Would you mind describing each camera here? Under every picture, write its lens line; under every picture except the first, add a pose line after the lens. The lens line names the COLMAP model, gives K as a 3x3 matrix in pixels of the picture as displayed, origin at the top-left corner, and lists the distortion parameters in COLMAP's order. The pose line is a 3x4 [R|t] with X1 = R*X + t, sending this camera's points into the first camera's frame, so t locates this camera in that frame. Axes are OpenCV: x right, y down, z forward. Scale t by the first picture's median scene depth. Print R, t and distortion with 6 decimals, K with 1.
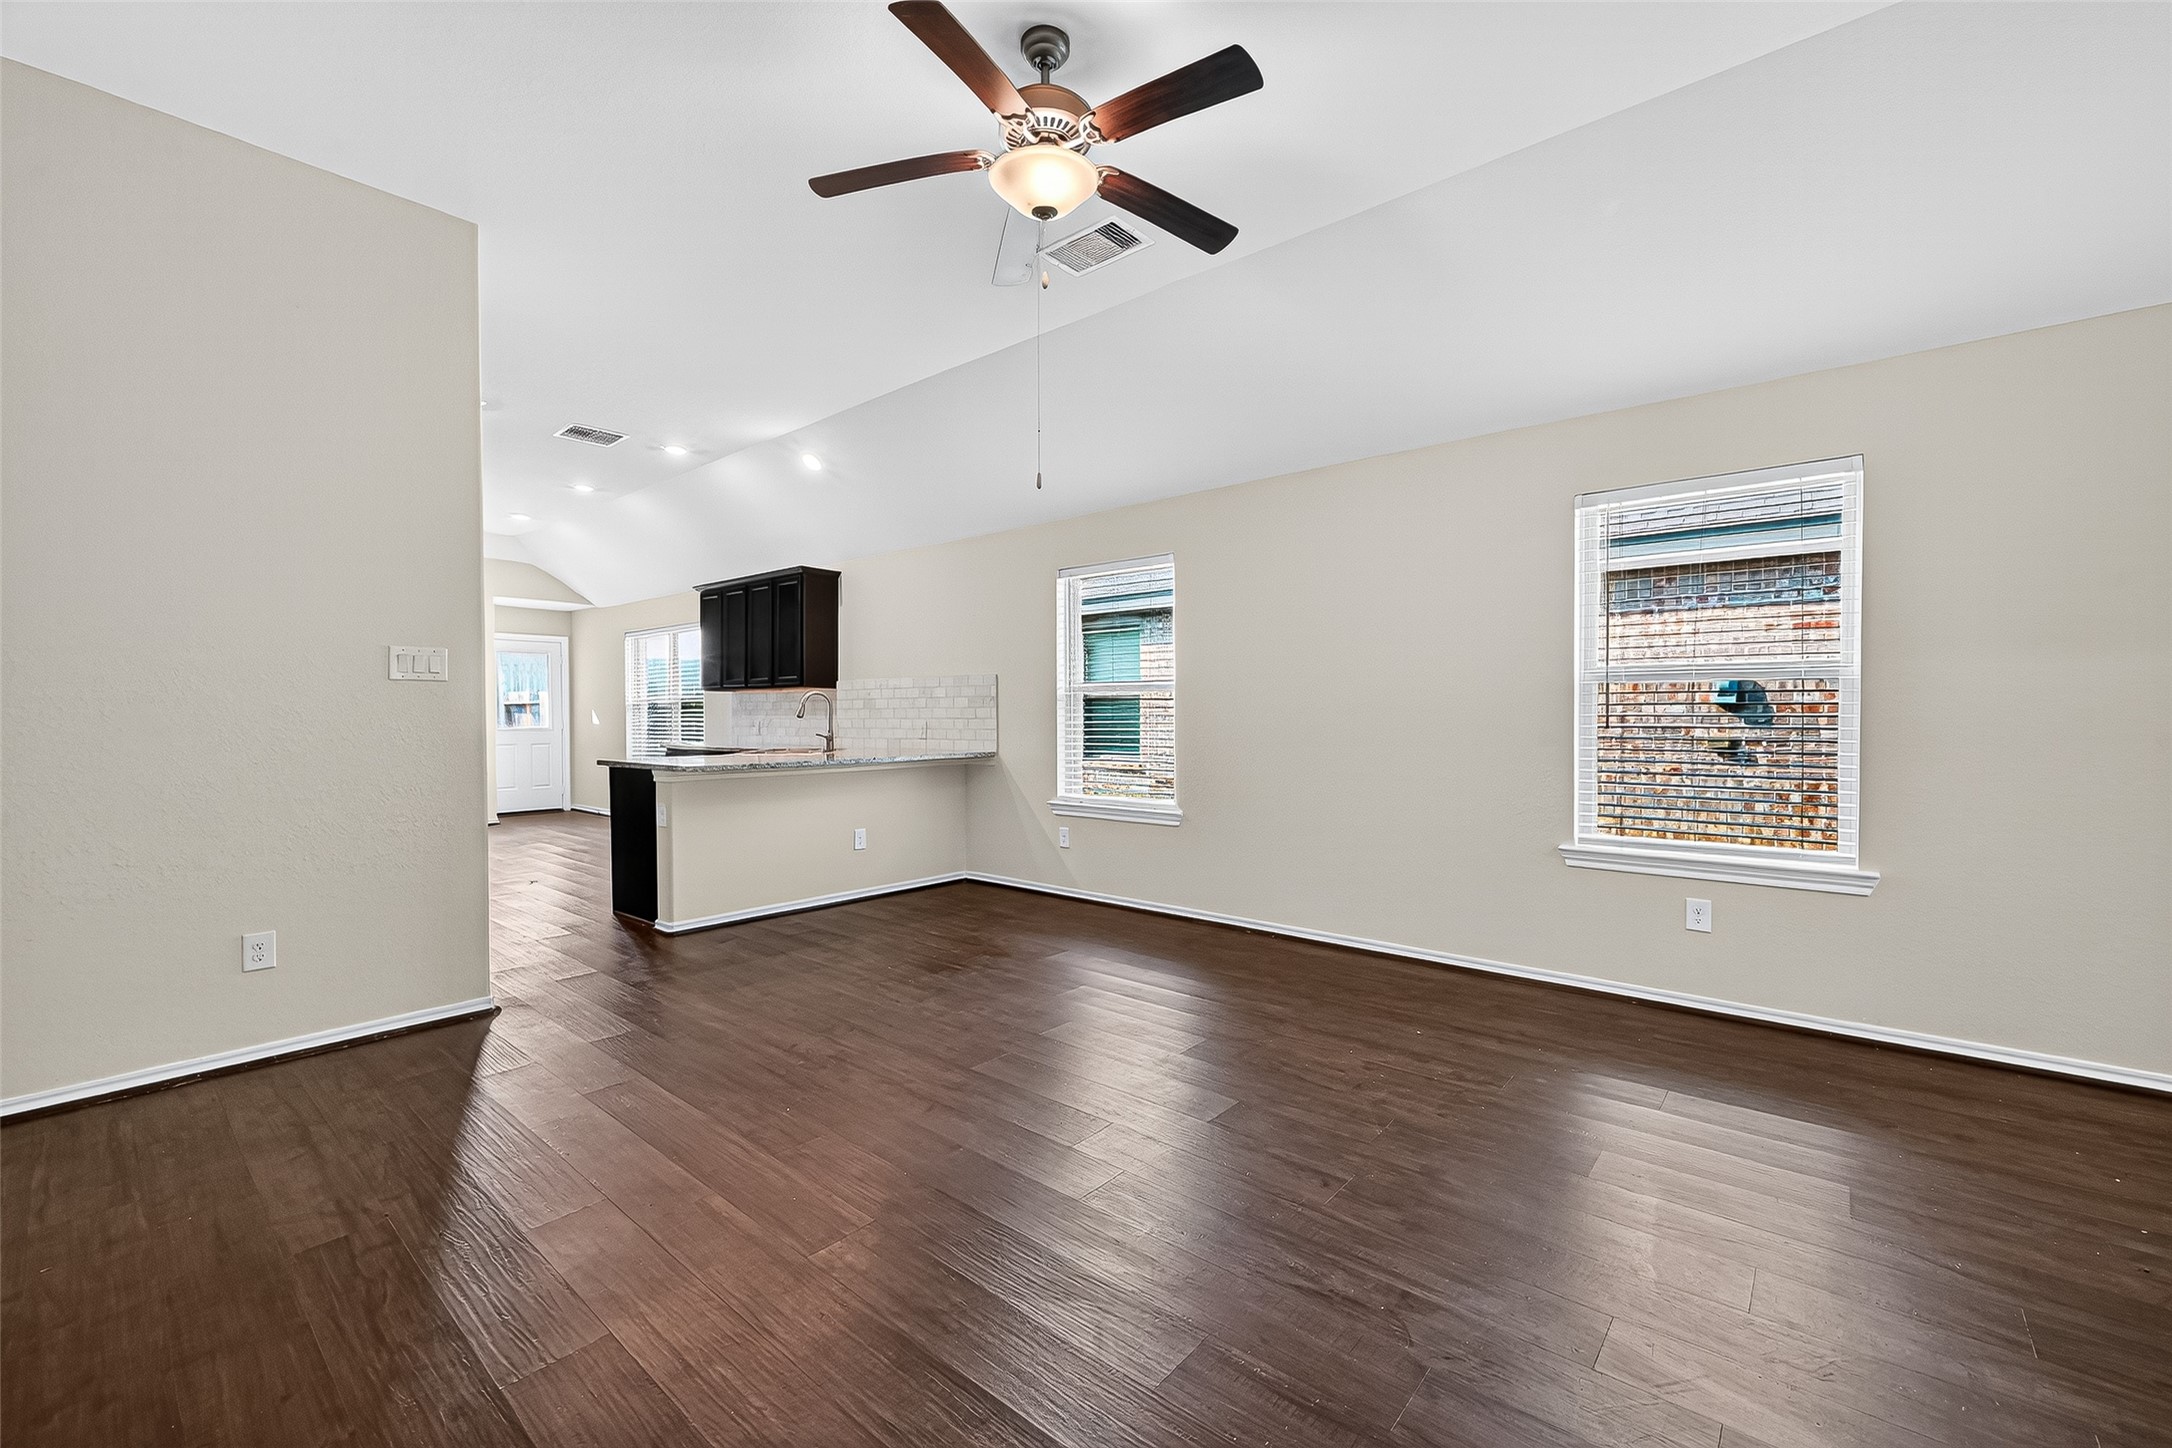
lens RADIAL K [[877.1, 0, 1108.3], [0, 877.1, 727.1], [0, 0, 1]] dist [-0.001901, -0.000703]
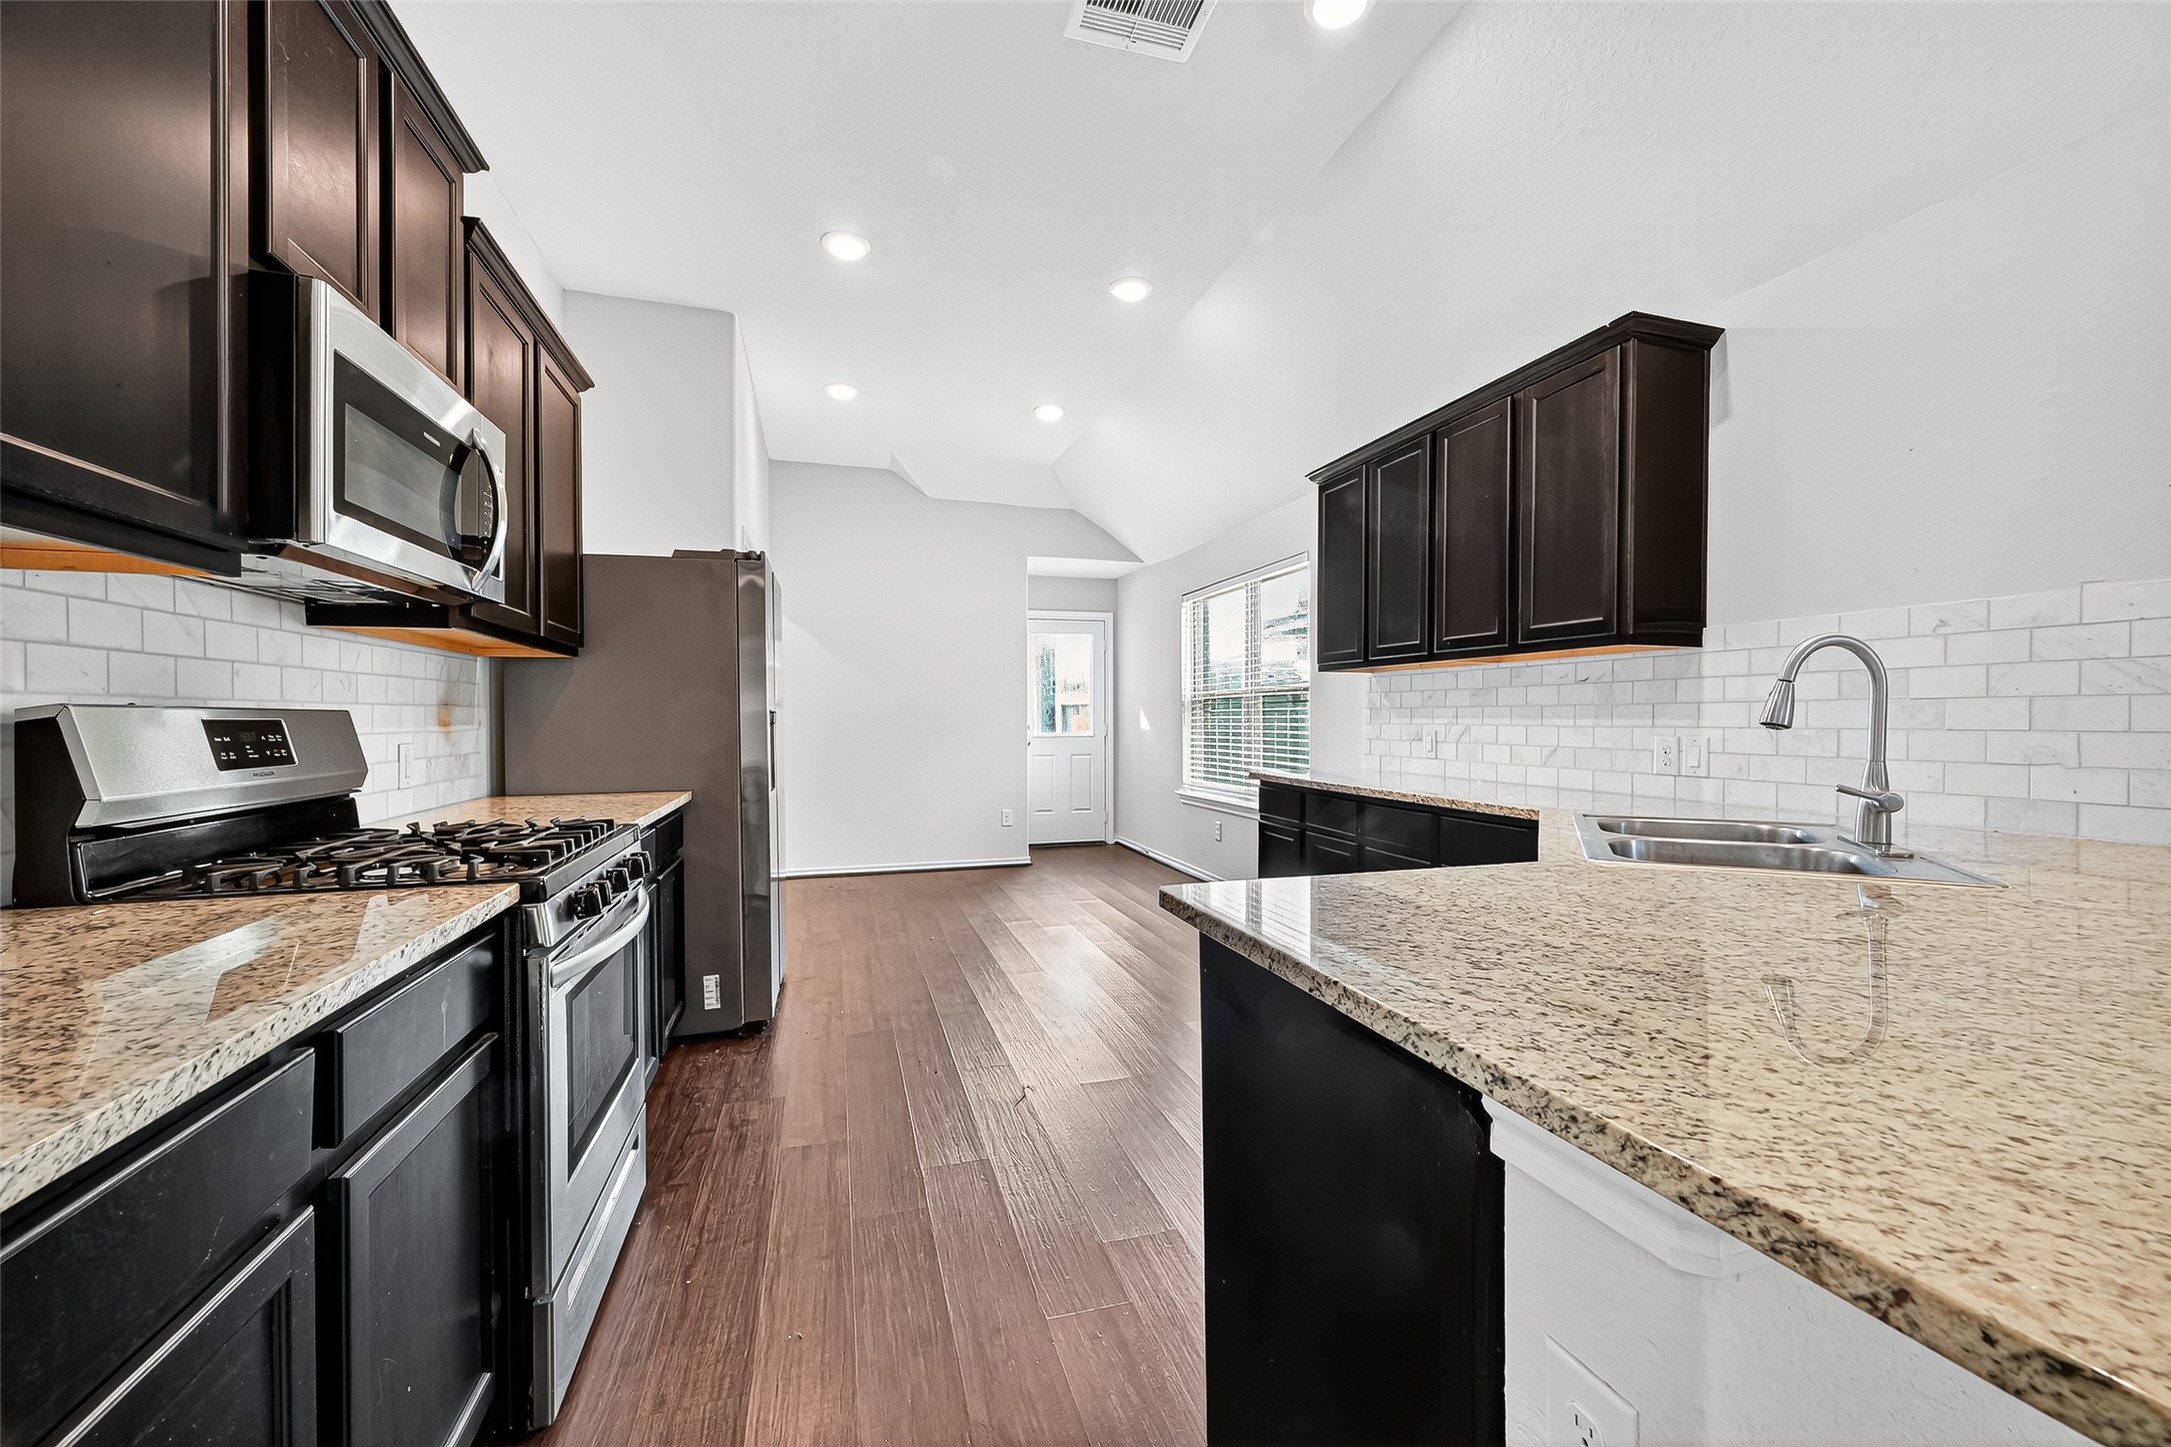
lens RADIAL K [[881.1, 0, 1121.0], [0, 881.1, 728.9], [0, 0, 1]] dist [0.001344, 0.000075]
pose [[0.848742, 0.009616, -0.528720, -0.296253], [-0.009582, 0.999950, 0.002804, -0.007345], [0.528721, 0.002687, 0.848792, 0.509304]]
